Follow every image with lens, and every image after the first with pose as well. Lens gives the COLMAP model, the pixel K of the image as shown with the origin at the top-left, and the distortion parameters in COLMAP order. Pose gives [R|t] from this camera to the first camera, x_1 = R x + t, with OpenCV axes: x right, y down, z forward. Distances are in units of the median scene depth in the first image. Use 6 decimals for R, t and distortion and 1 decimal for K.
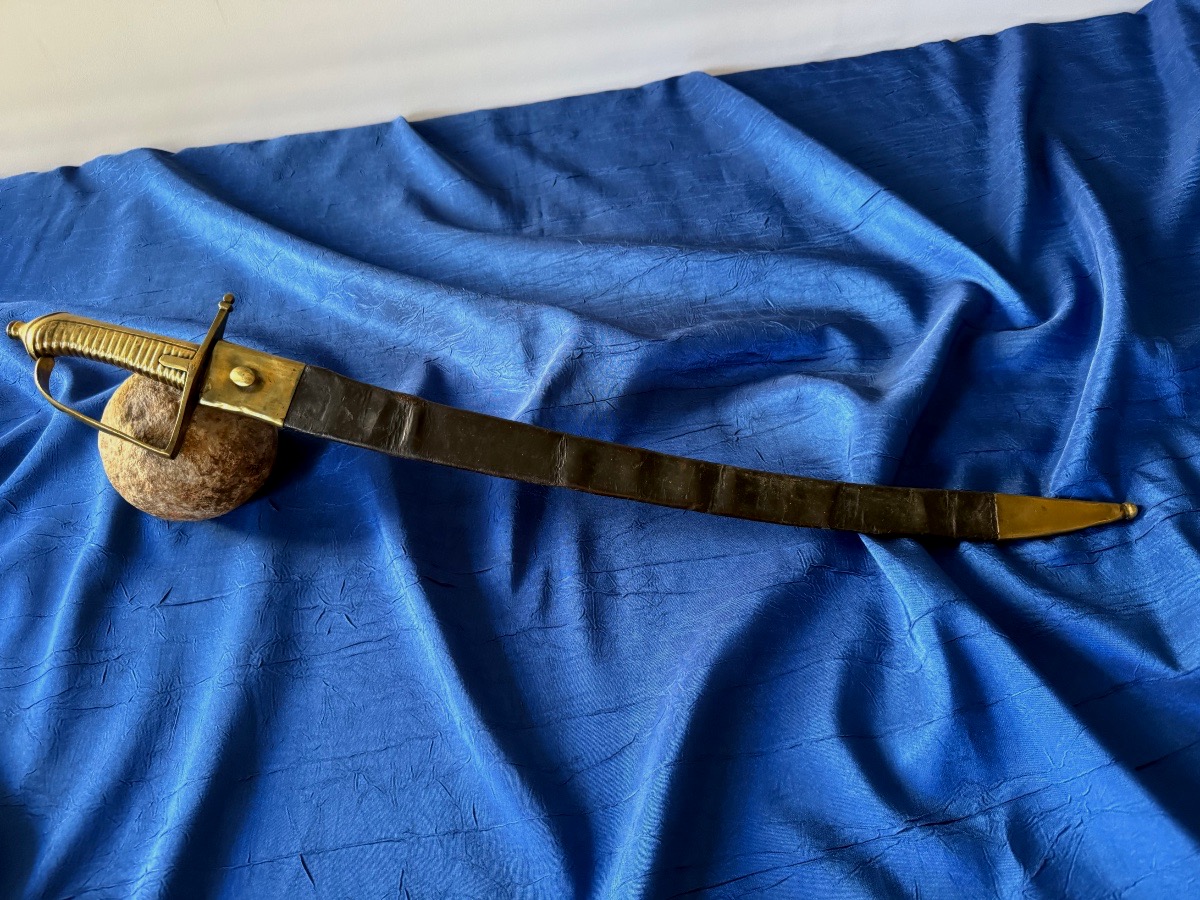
lens RADIAL K [[823.7, 0, 600.0], [0, 823.7, 450.0], [0, 0, 1]] dist [-0.037095, 0.002504]
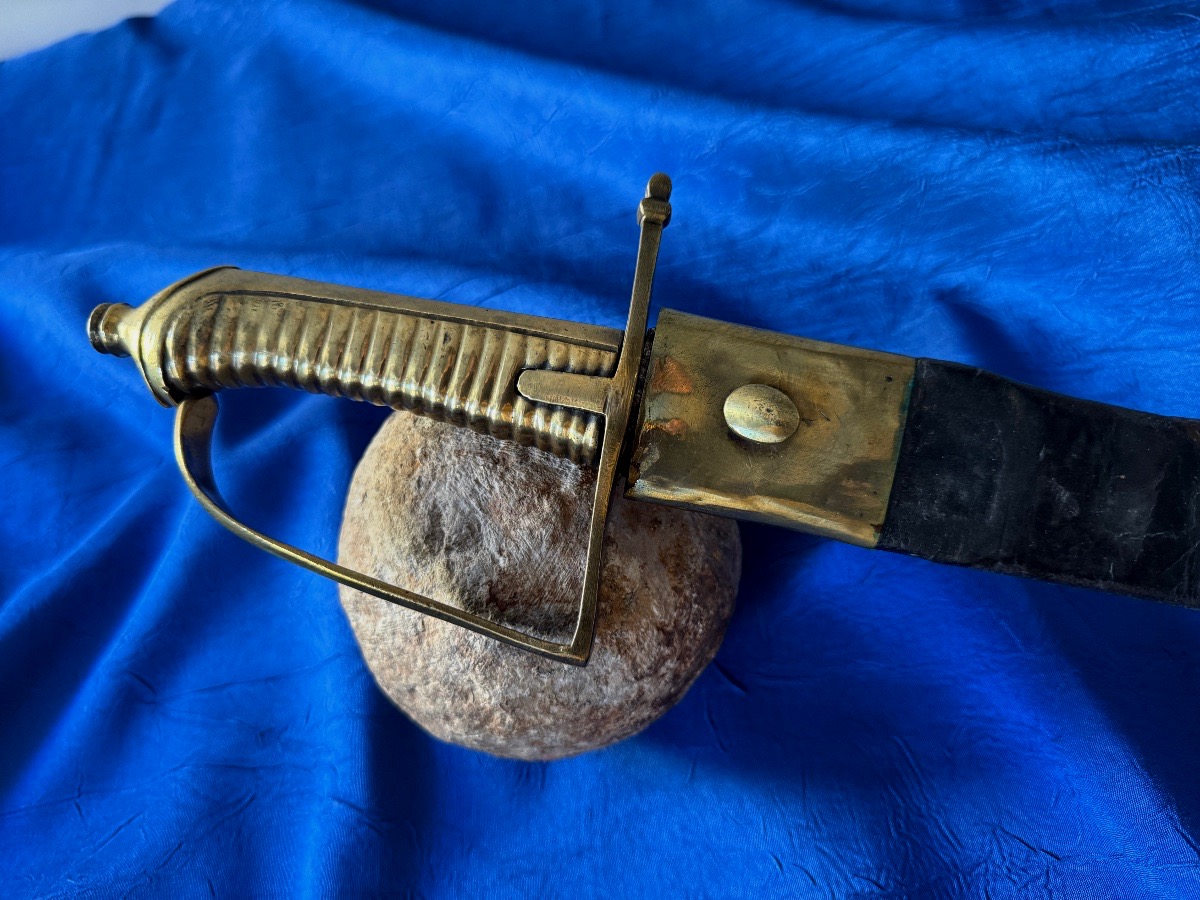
lens RADIAL K [[899.0, 0, 600.8], [0, 899.0, 429.3], [0, 0, 1]] dist [0.007358, -0.041944]
pose [[0.990571, -0.068912, -0.118406, -0.443359], [0.078845, 0.993562, 0.081357, -0.115259], [0.112037, -0.089925, 0.989627, 0.598237]]
